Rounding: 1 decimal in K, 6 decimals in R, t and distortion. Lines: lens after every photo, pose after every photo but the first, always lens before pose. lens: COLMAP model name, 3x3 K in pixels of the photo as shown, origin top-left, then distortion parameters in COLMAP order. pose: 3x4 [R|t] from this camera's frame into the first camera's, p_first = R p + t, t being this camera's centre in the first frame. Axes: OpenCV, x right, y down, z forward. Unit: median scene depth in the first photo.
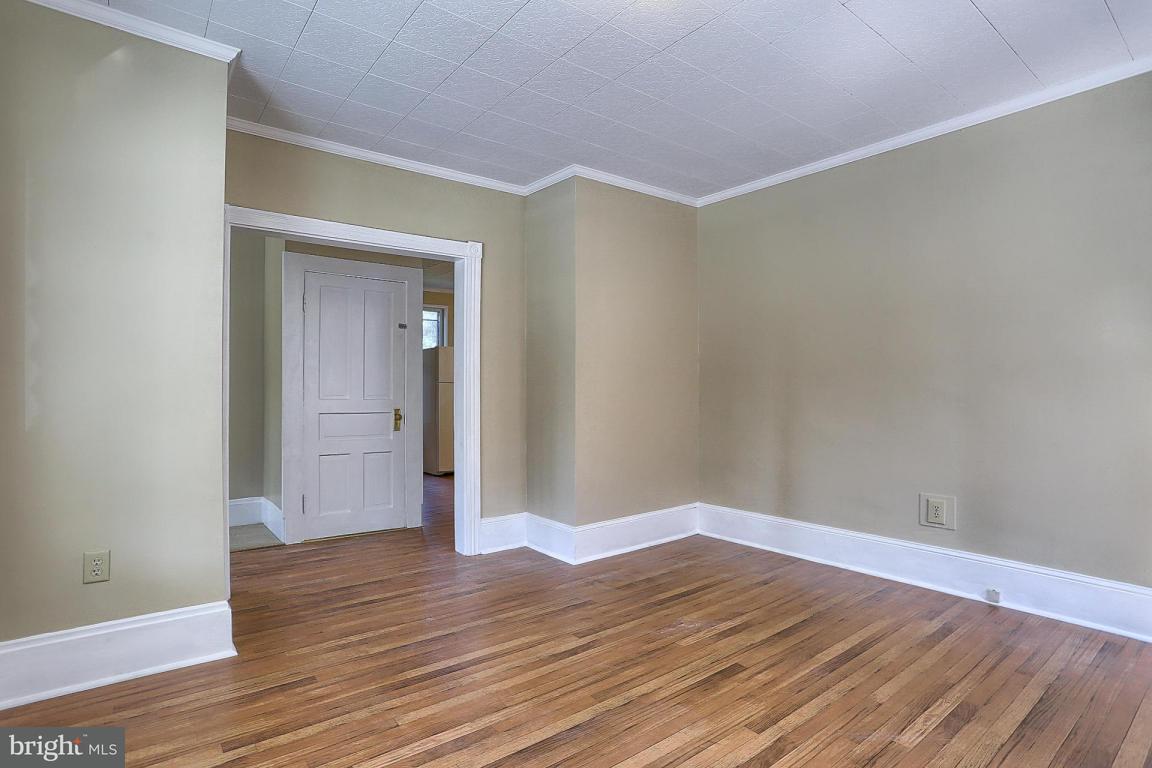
lens RADIAL K [[581.5, 0, 585.6], [0, 581.5, 384.0], [0, 0, 1]] dist [-0.023882, 0.009136]
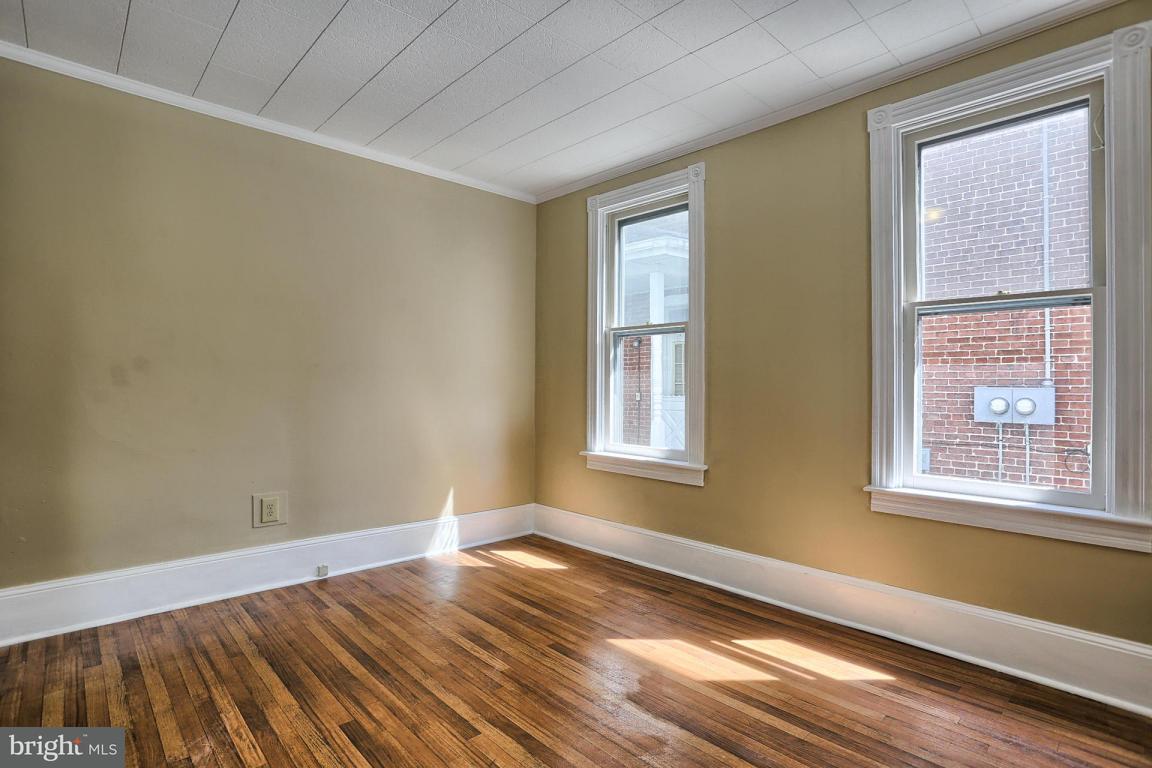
lens RADIAL K [[581.5, 0, 564.2], [0, 581.5, 363.7], [0, 0, 1]] dist [-0.023882, 0.009136]
pose [[-0.057402, 0.045401, 0.997318, -0.590508], [-0.008485, 0.998907, -0.045961, 0.011896], [-0.998315, -0.011101, -0.056954, 0.748838]]
